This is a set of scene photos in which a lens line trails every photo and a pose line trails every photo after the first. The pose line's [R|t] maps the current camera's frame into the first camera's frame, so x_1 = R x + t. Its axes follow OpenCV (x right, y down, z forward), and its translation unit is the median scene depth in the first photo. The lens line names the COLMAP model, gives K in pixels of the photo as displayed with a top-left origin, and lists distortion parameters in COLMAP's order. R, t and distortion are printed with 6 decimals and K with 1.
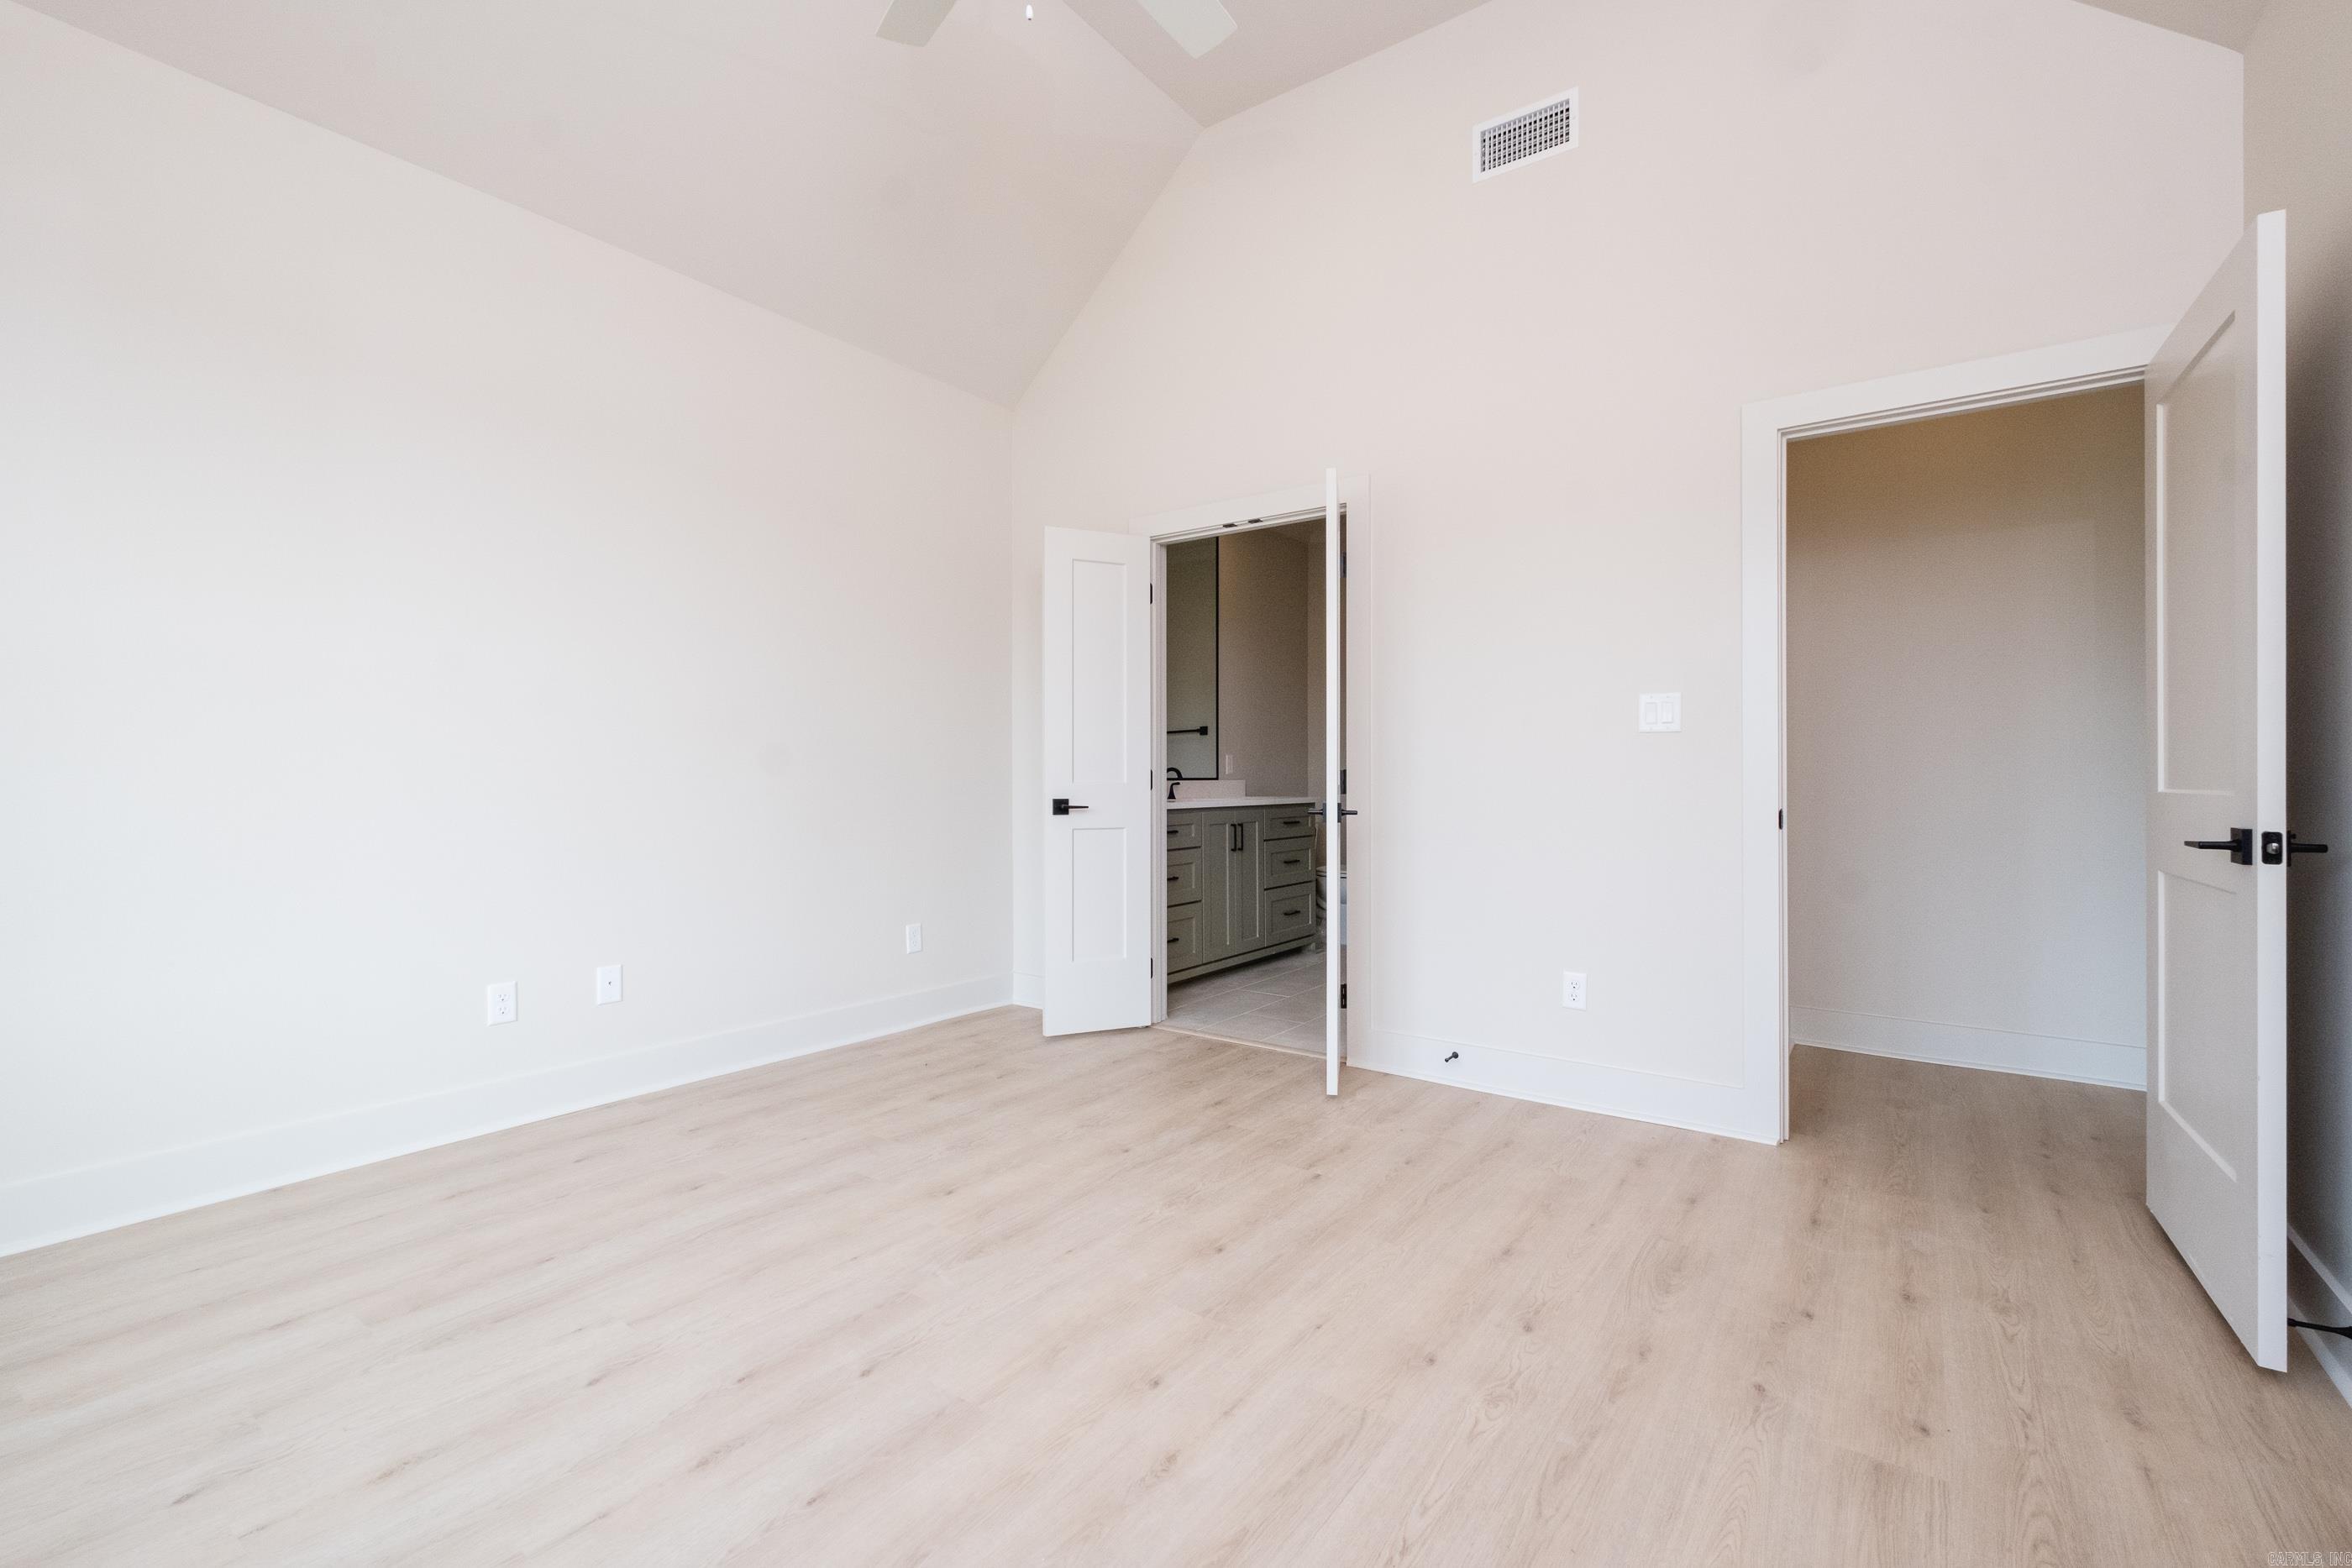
lens RADIAL K [[1024.5, 0, 1172.3], [0, 1024.5, 775.3], [0, 0, 1]] dist [0.002844, -0.003602]
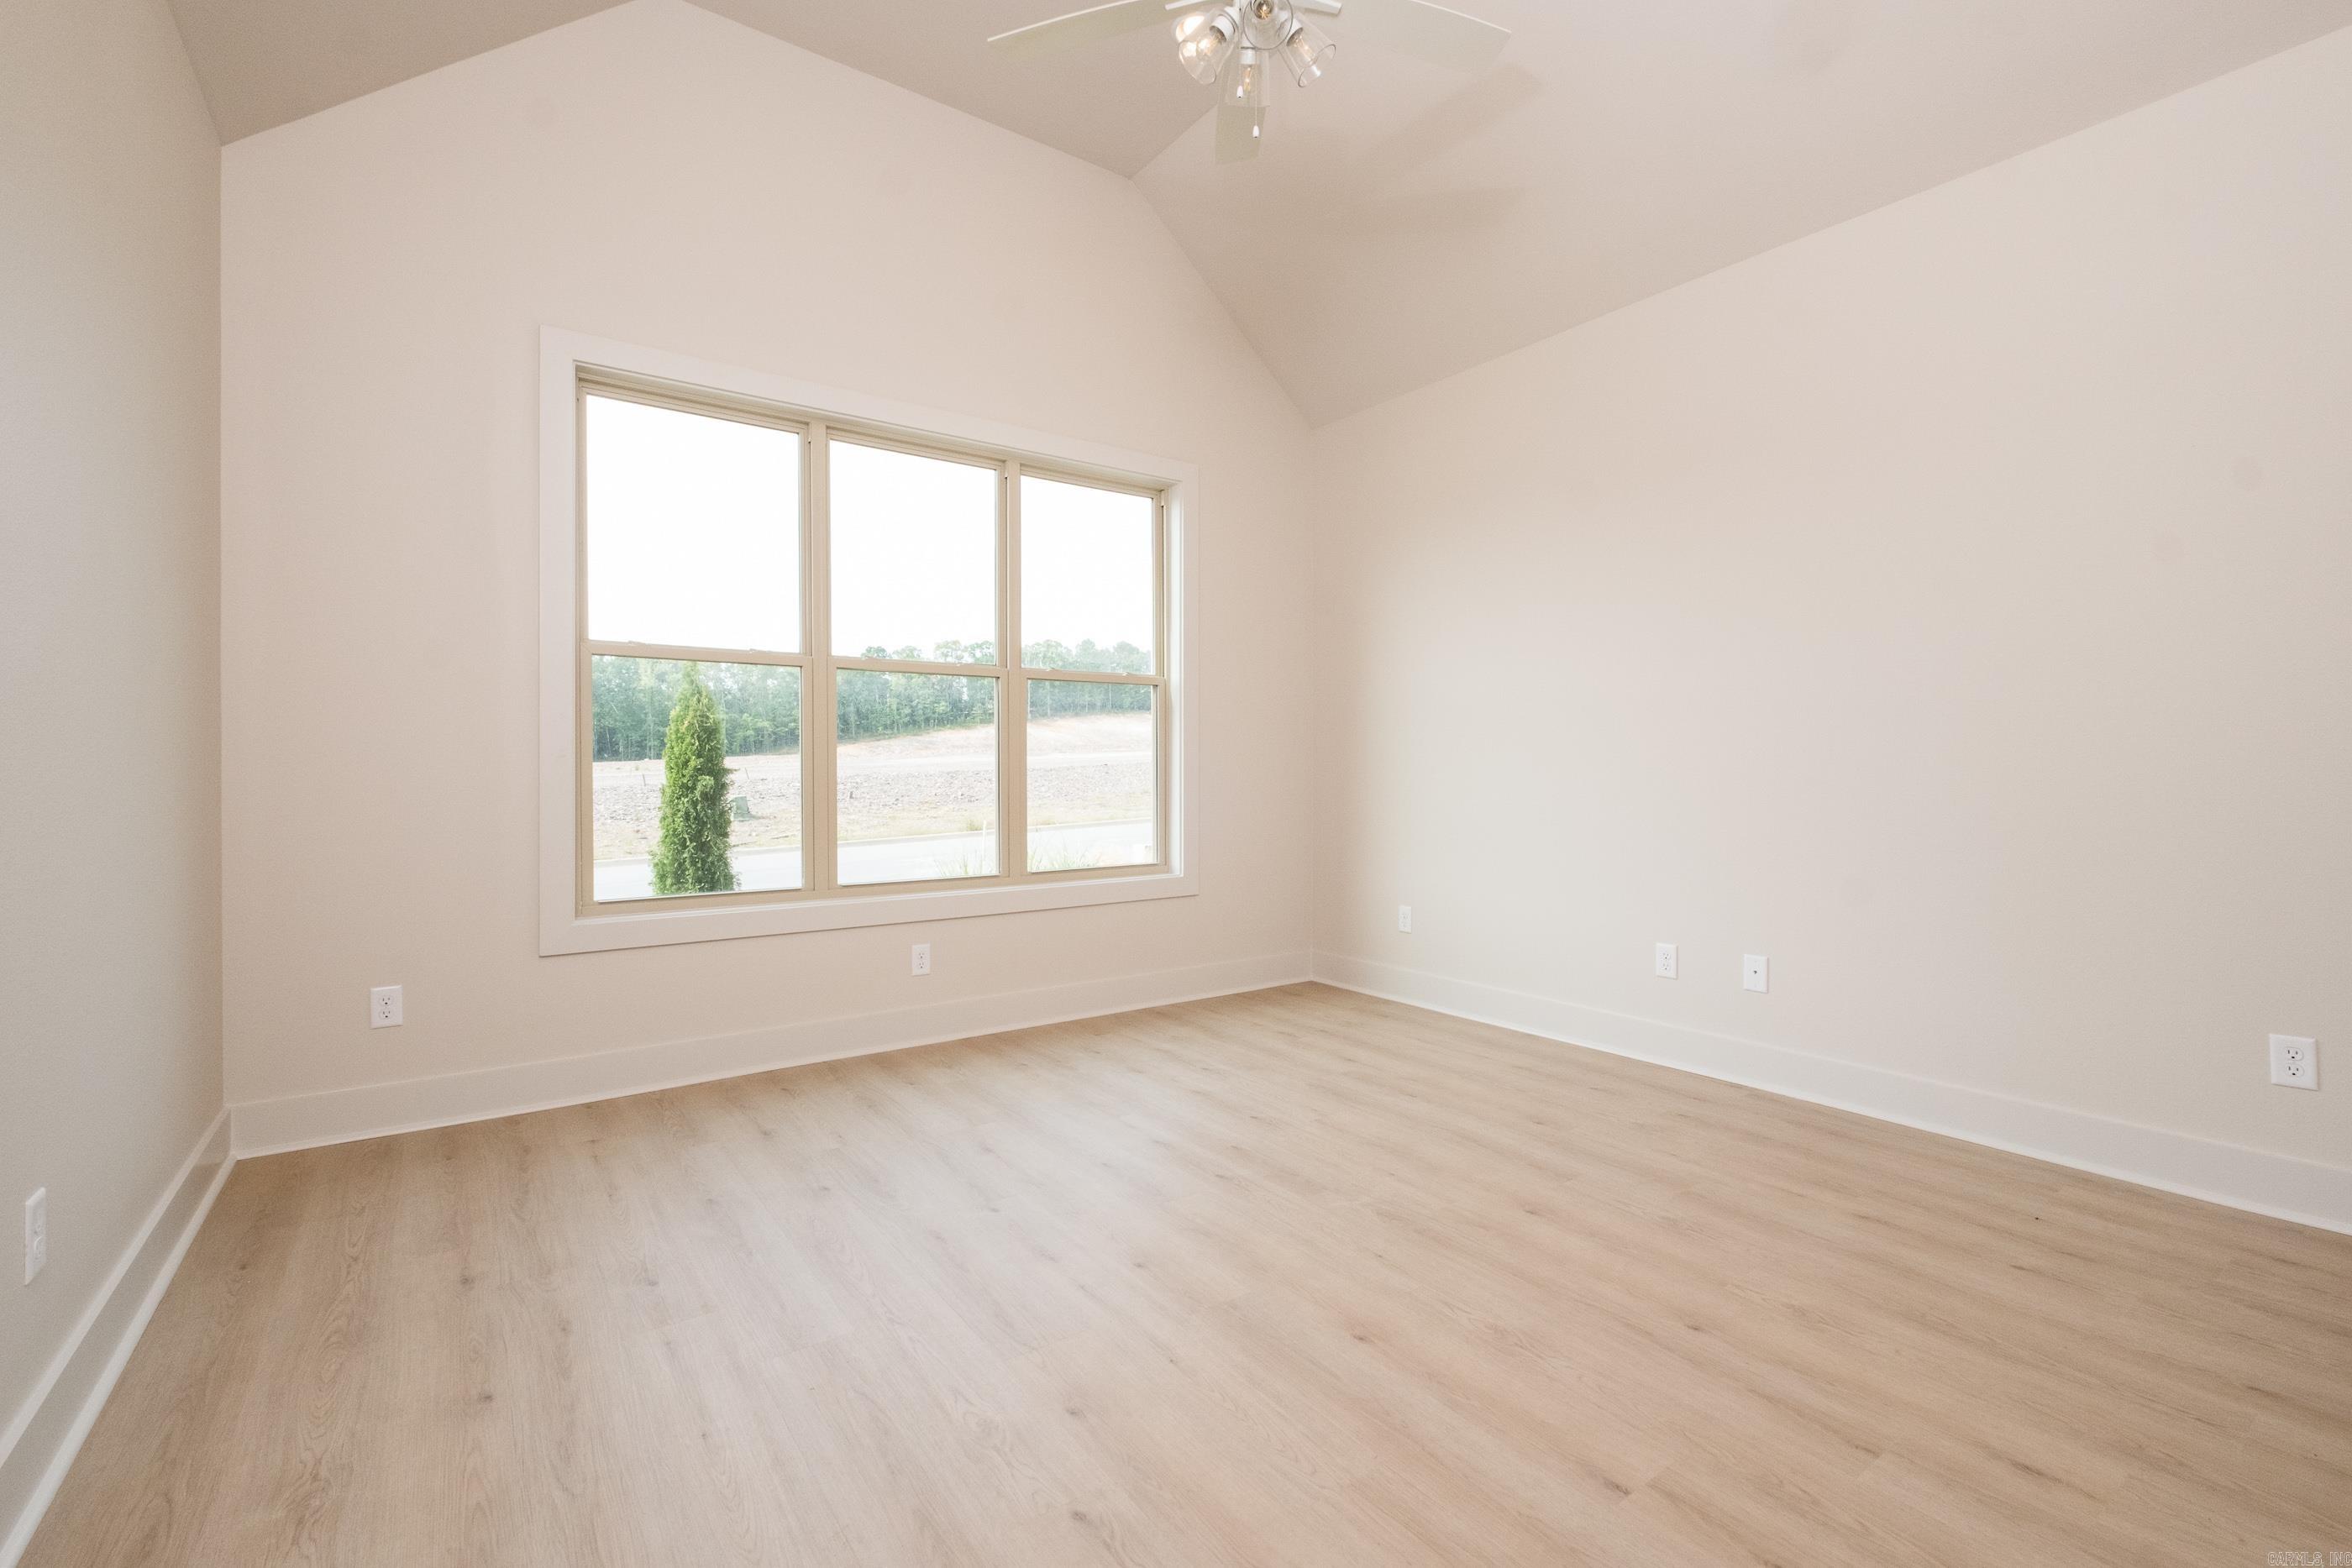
lens RADIAL K [[1024.5, 0, 1174.3], [0, 1024.5, 783.0], [0, 0, 1]] dist [0.002844, -0.003602]
pose [[-0.324611, 0.012836, -0.945760, 0.730877], [-0.000563, 0.999905, 0.013764, -0.001111], [0.945847, 0.005001, -0.324573, 0.933706]]
